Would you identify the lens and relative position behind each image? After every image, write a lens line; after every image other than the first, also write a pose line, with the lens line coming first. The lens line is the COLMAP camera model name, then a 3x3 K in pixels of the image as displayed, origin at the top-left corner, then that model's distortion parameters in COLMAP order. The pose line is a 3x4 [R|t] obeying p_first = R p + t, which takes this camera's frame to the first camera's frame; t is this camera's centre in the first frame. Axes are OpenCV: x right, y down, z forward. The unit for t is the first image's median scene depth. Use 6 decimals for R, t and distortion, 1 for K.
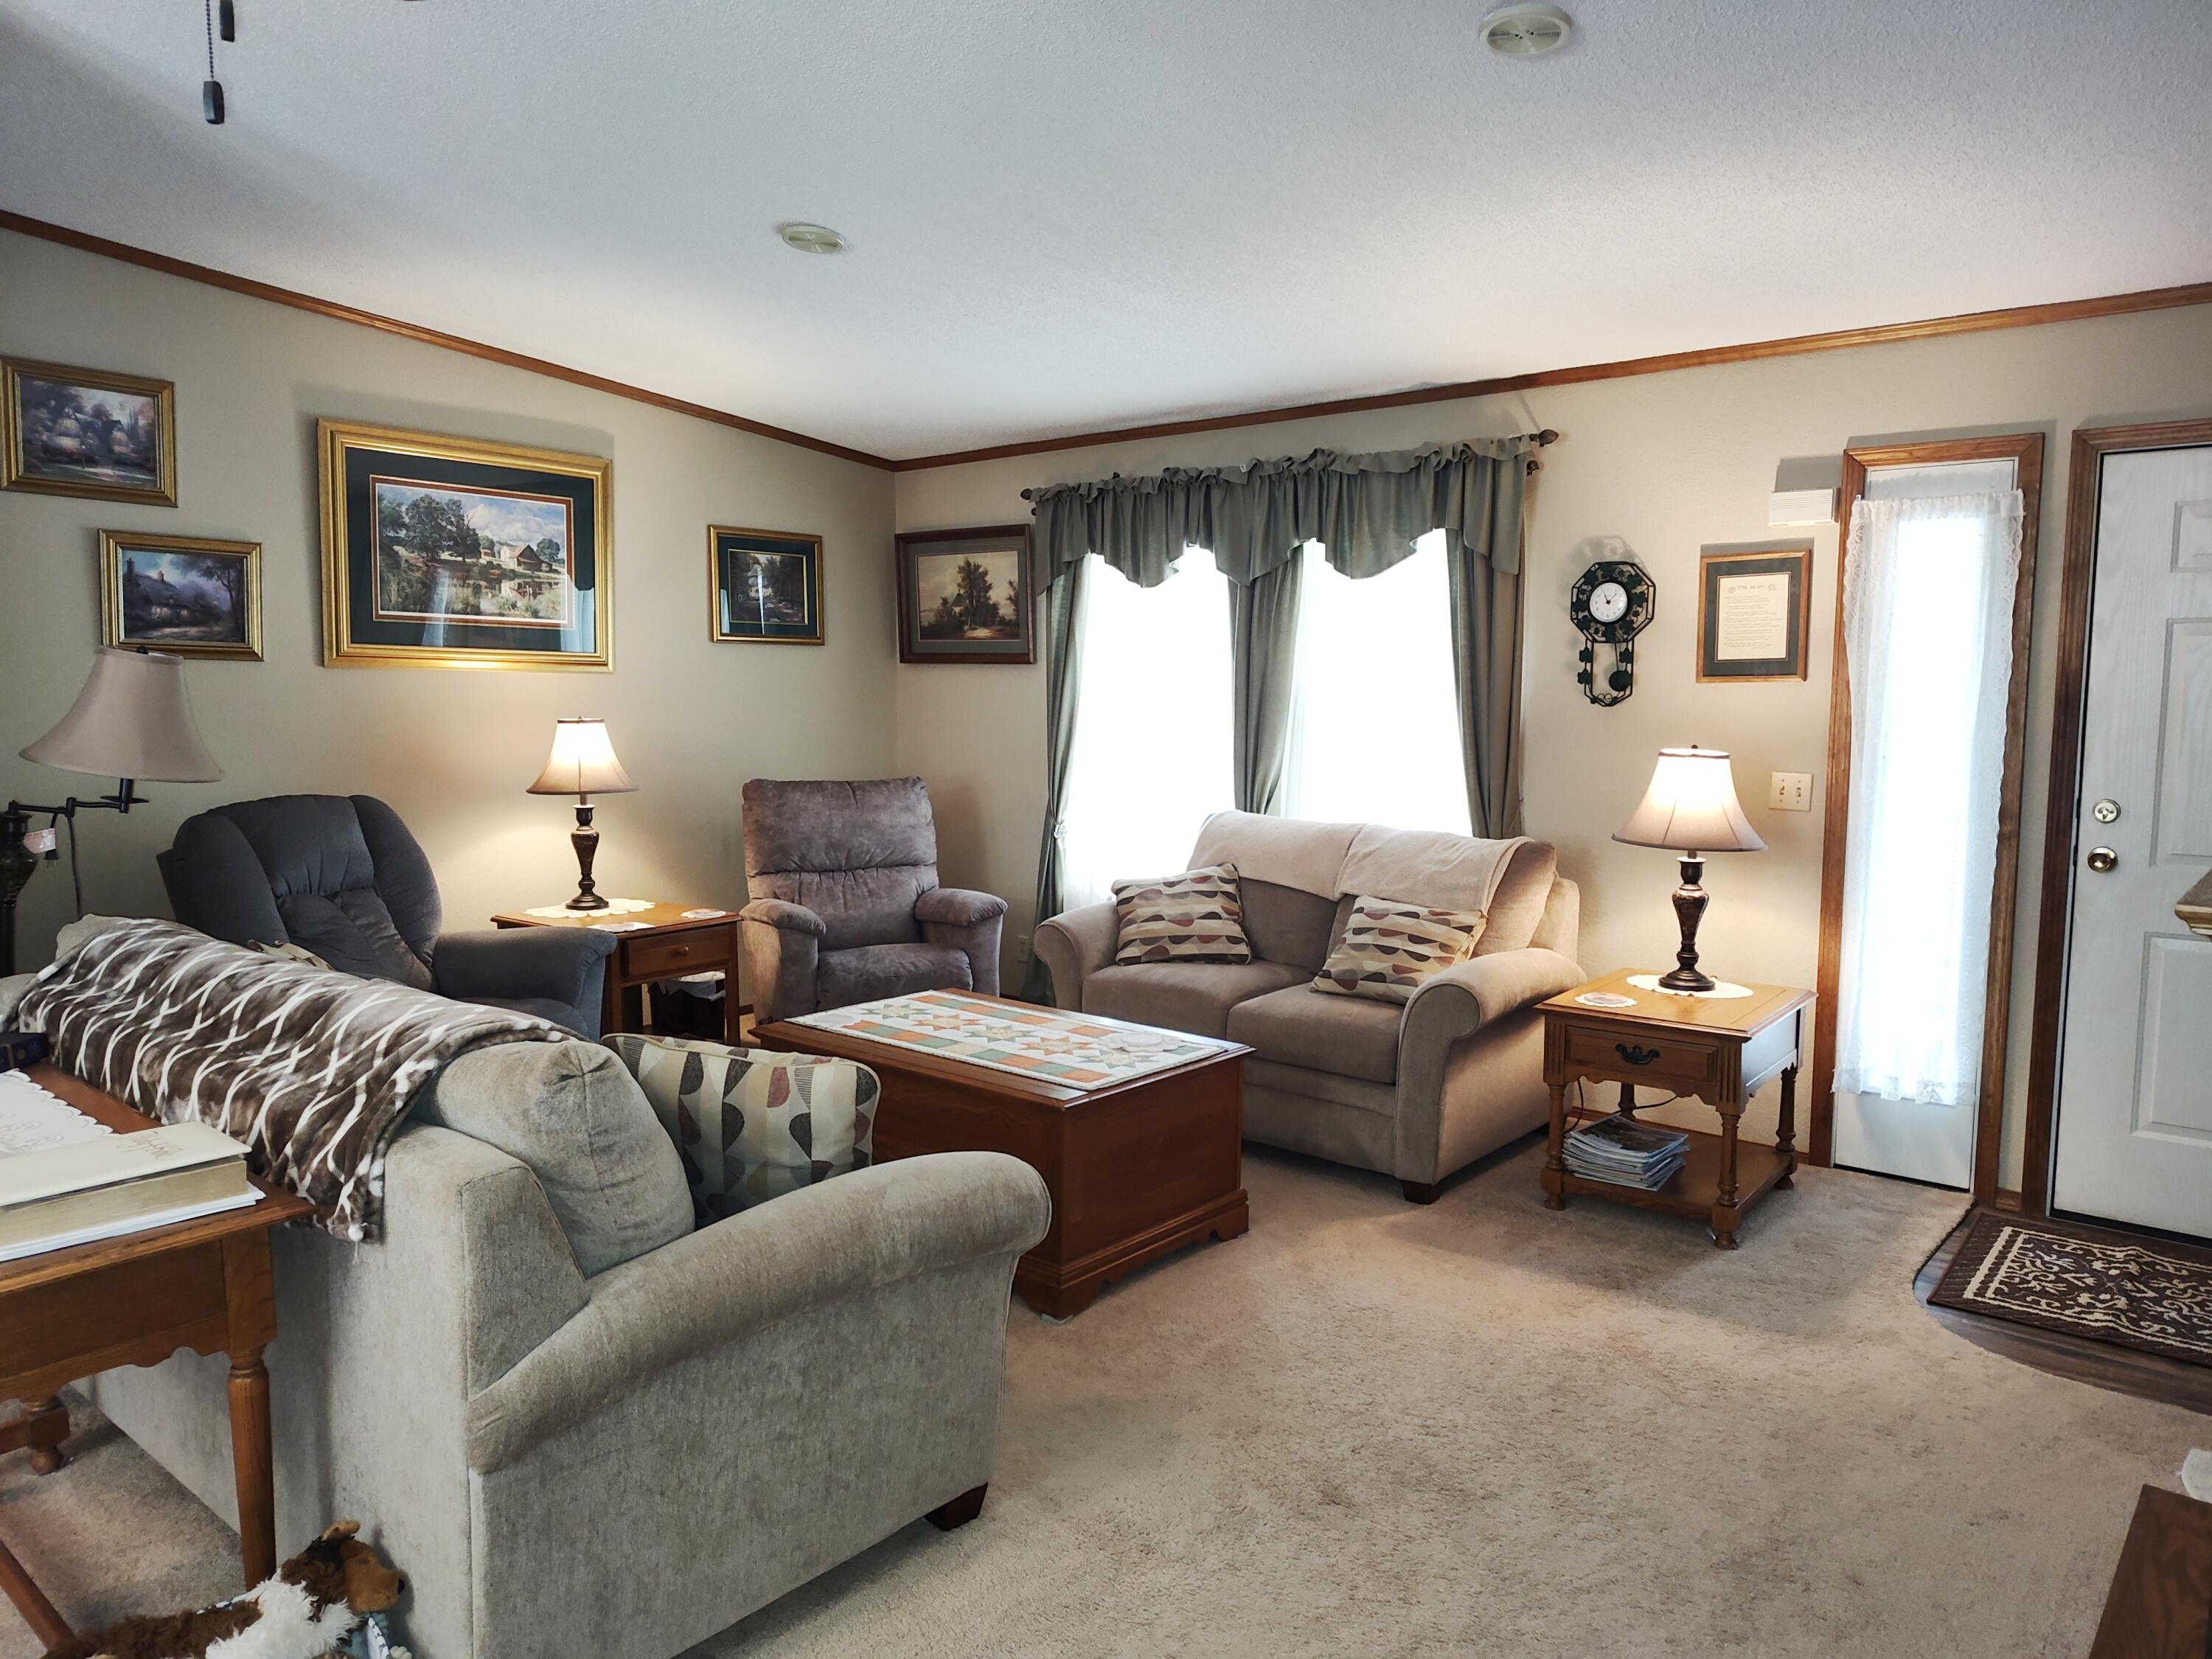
lens RADIAL K [[1507.8, 0, 1094.9], [0, 1507.8, 841.2], [0, 0, 1]] dist [0.044169, -0.048345]
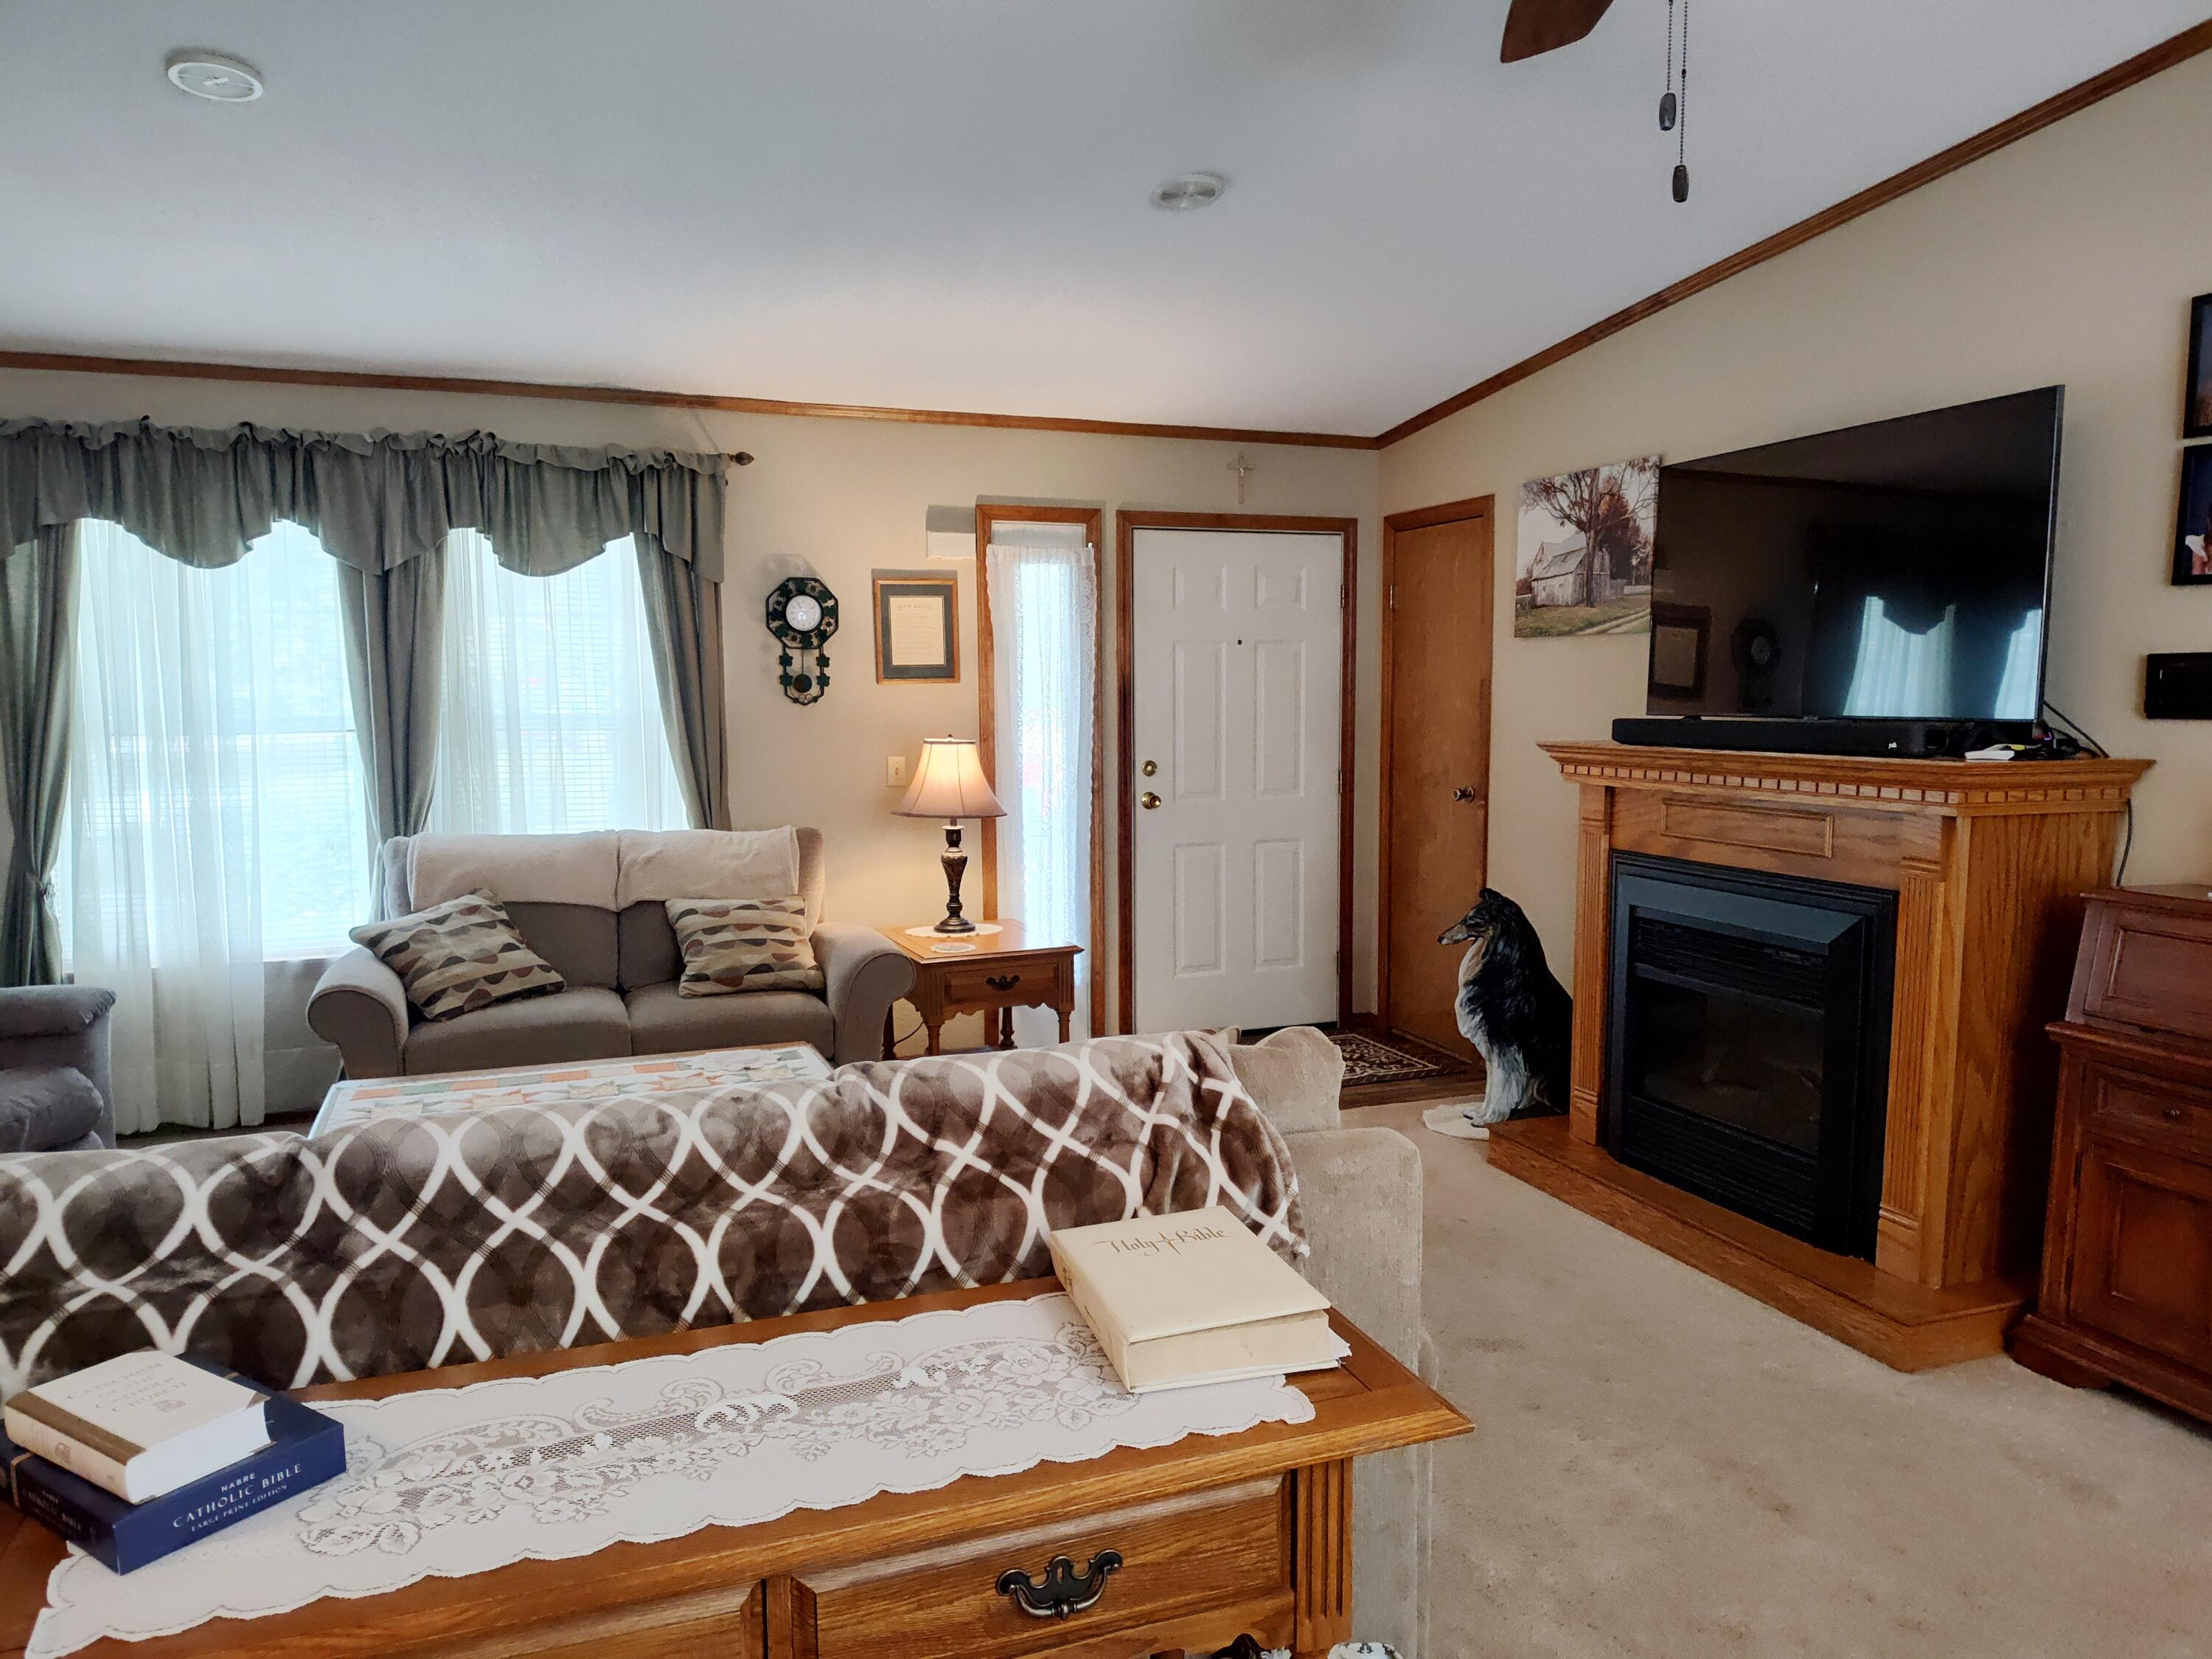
lens RADIAL K [[1507.8, 0, 1089.7], [0, 1507.8, 849.3], [0, 0, 1]] dist [0.044169, -0.048345]
pose [[0.486572, -0.098017, 0.868125, -0.648709], [0.101925, 0.993269, 0.055019, -0.027464], [-0.867674, 0.061712, 0.493288, 0.318069]]
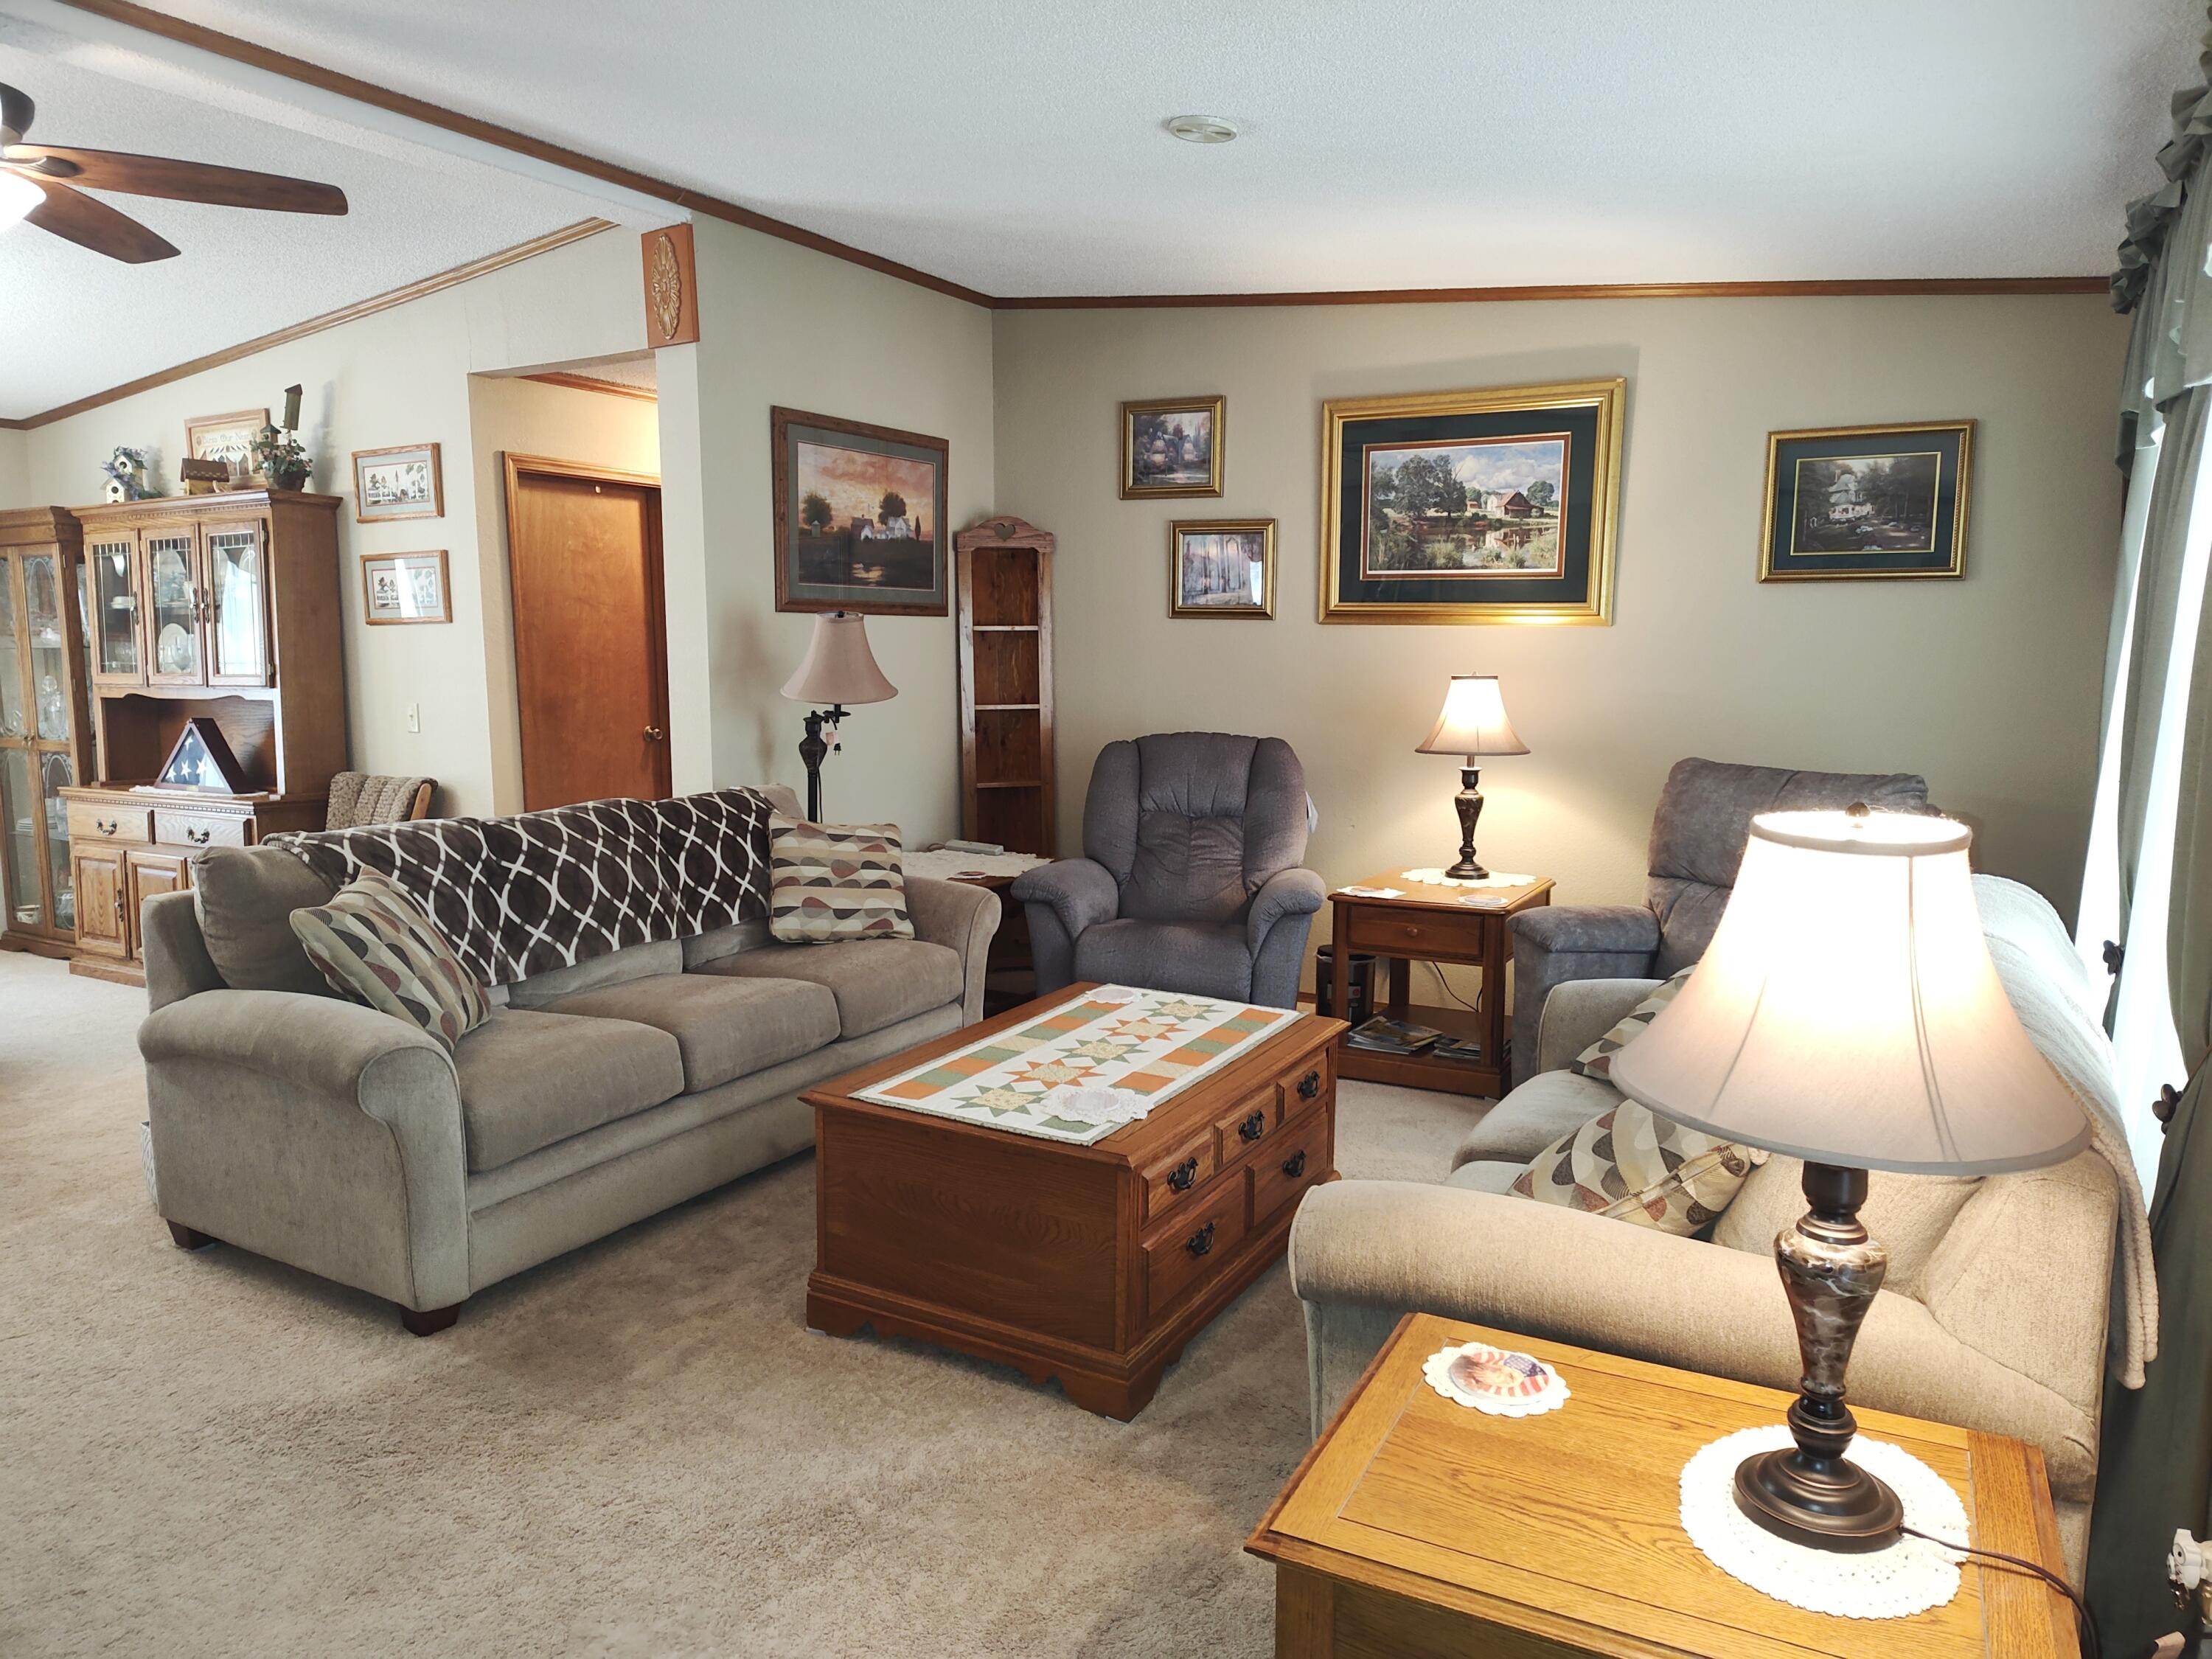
lens RADIAL K [[1507.8, 0, 1114.6], [0, 1507.8, 832.1], [0, 0, 1]] dist [0.044169, -0.048345]
pose [[0.183163, 0.123845, -0.975251, 0.334016], [-0.102086, 0.989066, 0.106426, -0.037952], [0.977768, 0.080066, 0.193803, 0.373162]]
